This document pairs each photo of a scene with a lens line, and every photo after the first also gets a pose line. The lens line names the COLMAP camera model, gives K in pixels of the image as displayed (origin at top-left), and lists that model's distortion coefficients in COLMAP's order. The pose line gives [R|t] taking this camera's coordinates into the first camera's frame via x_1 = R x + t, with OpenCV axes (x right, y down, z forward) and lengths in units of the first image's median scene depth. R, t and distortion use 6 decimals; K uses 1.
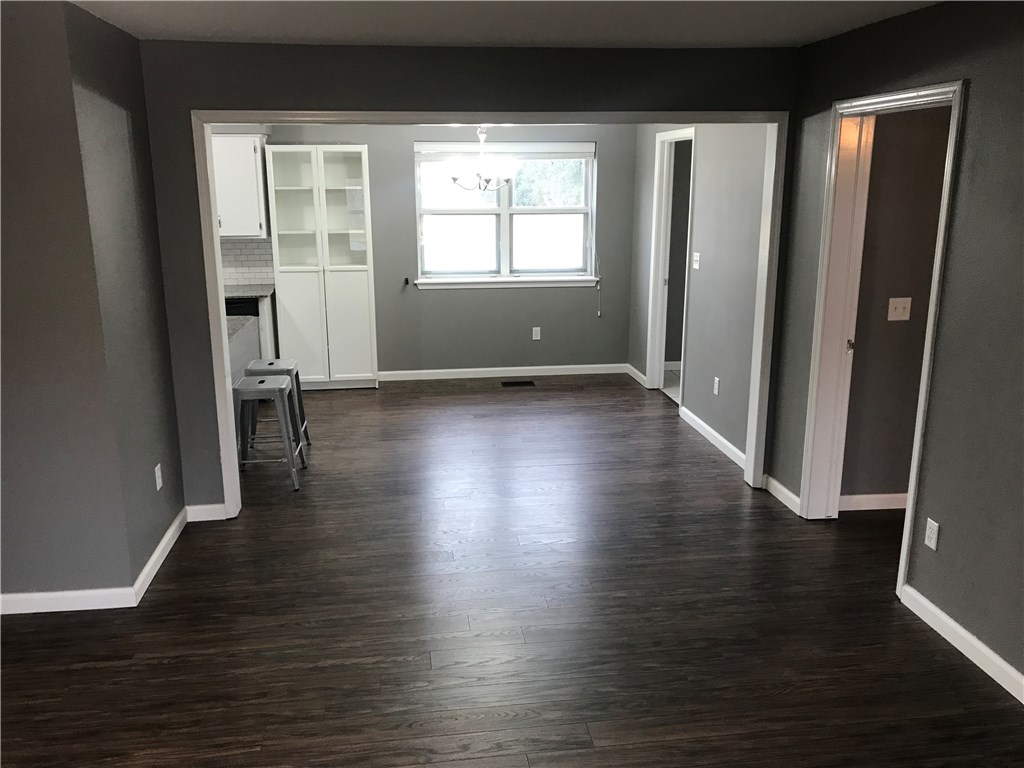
lens RADIAL K [[835.8, 0, 506.2], [0, 835.8, 386.7], [0, 0, 1]] dist [0.047879, -0.055163]
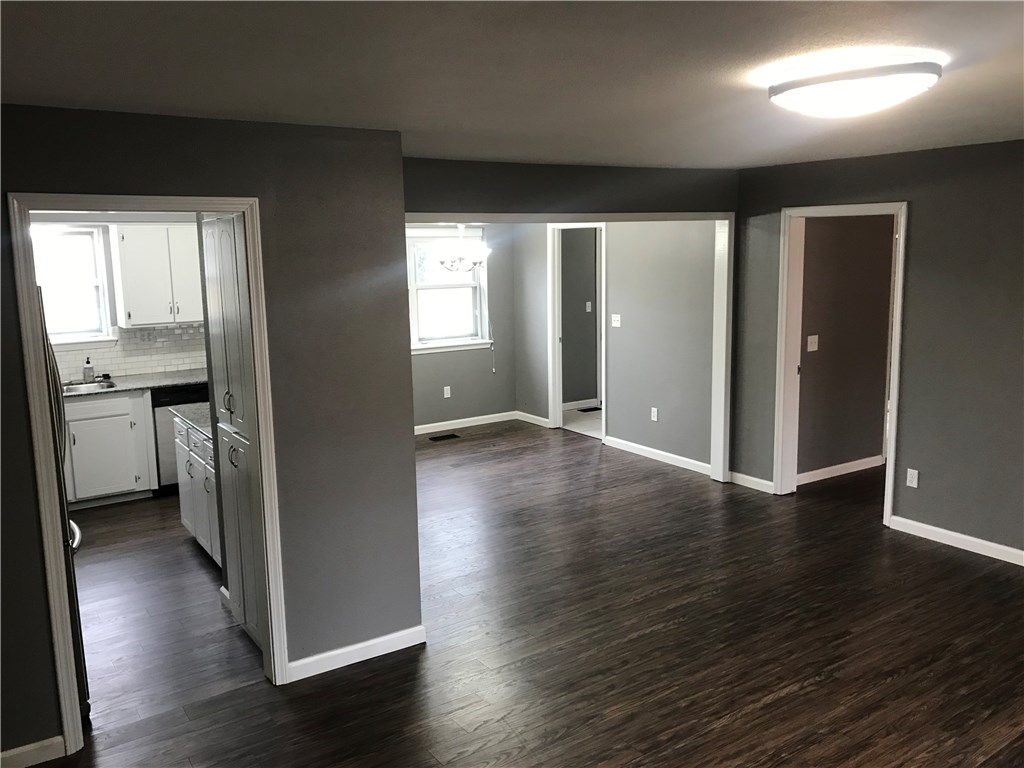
lens RADIAL K [[835.8, 0, 506.9], [0, 835.8, 381.0], [0, 0, 1]] dist [0.047879, -0.055163]
pose [[0.894055, -0.086442, 0.439537, -0.436579], [0.123489, 0.990745, -0.056342, -0.005952], [-0.430599, 0.104651, 0.896456, -0.057119]]
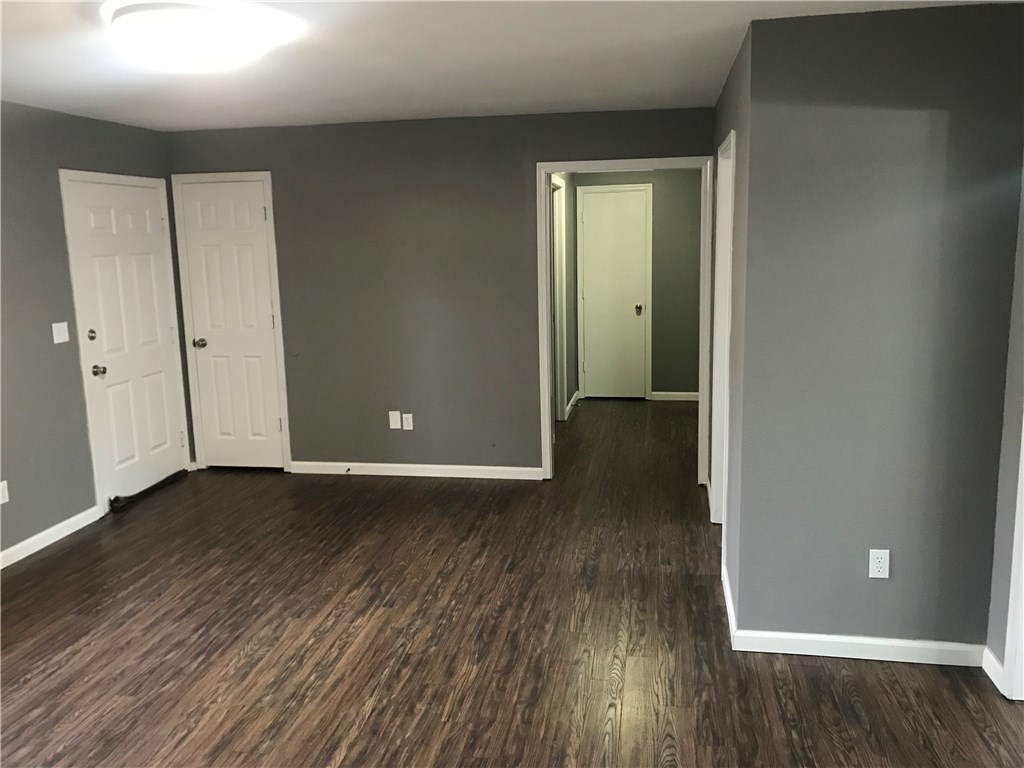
lens RADIAL K [[835.8, 0, 513.9], [0, 835.8, 378.6], [0, 0, 1]] dist [0.047879, -0.055163]
pose [[-0.298169, 0.168343, -0.939551, 0.255412], [-0.206725, 0.949574, 0.235743, -0.109155], [0.931858, 0.264520, -0.248333, 0.498399]]
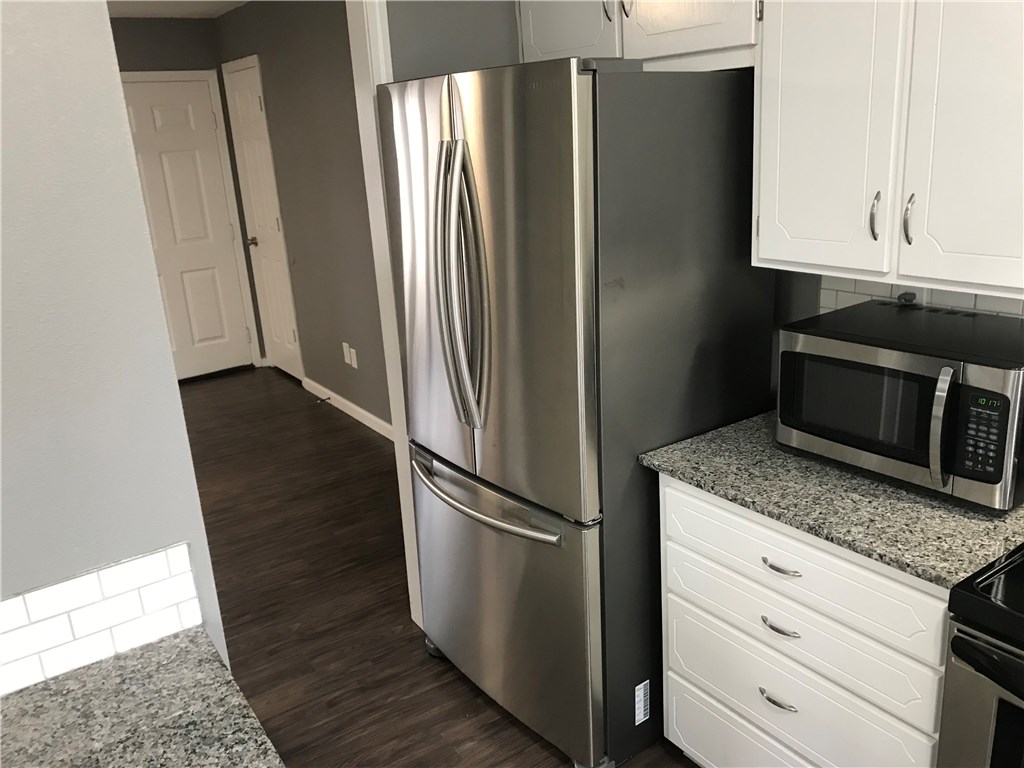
lens RADIAL K [[835.8, 0, 512.1], [0, 835.8, 374.7], [0, 0, 1]] dist [0.047879, -0.055163]
pose [[-0.890467, 0.189139, -0.413879, -0.344487], [-0.042821, 0.870661, 0.490016, -0.186411], [0.453029, 0.454066, -0.767195, 0.816470]]
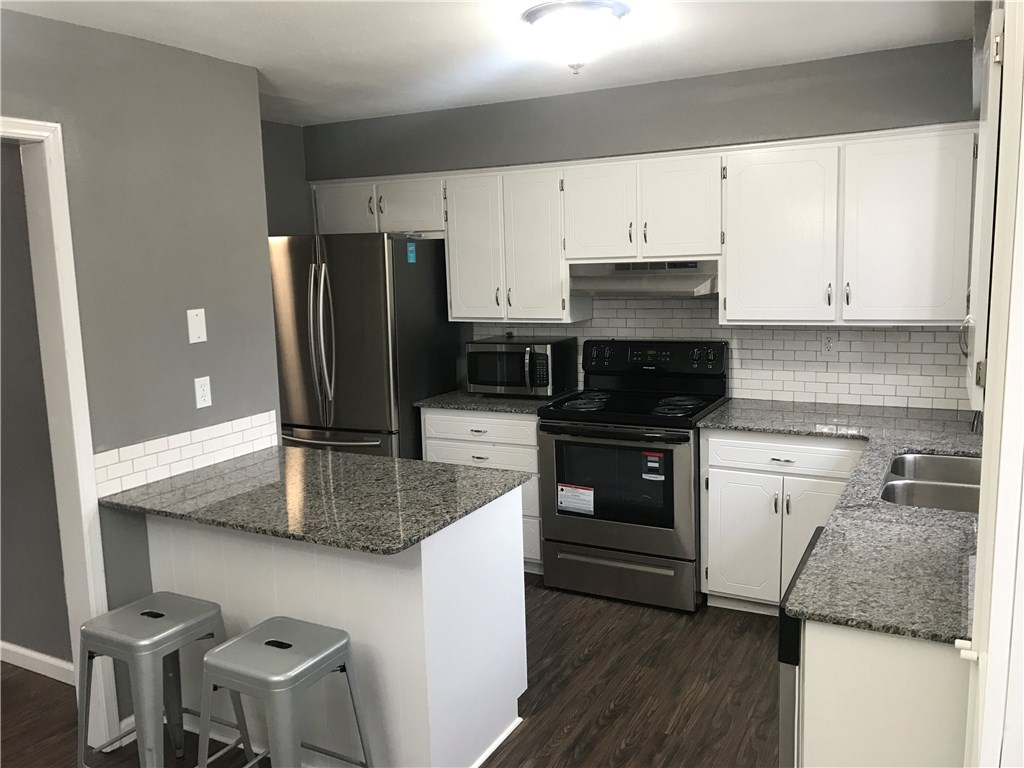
lens RADIAL K [[835.8, 0, 504.9], [0, 835.8, 384.7], [0, 0, 1]] dist [0.047879, -0.055163]
pose [[-0.592067, 0.145198, -0.792700, -0.022068], [-0.162909, 0.941764, 0.294179, -0.238636], [0.789251, 0.303311, -0.533934, 1.030593]]
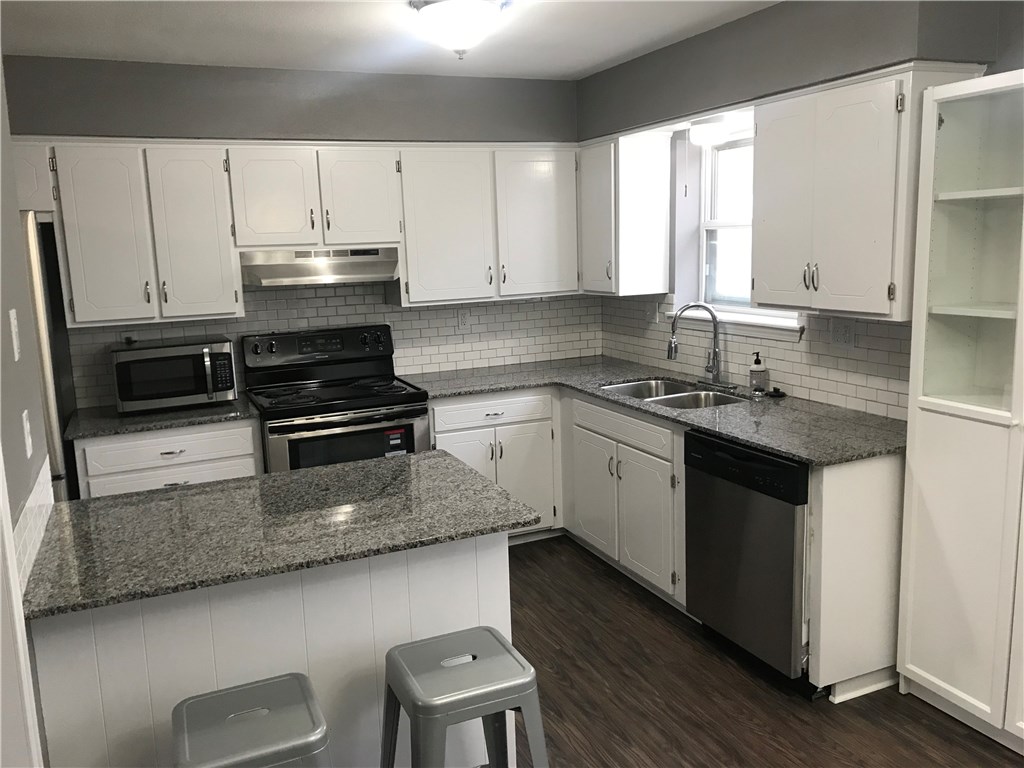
lens RADIAL K [[835.8, 0, 506.7], [0, 835.8, 381.8], [0, 0, 1]] dist [0.047879, -0.055163]
pose [[0.277628, 0.153530, -0.948341, 0.050912], [-0.199781, 0.974793, 0.099327, -0.153346], [0.939686, 0.161885, 0.301303, 0.714801]]
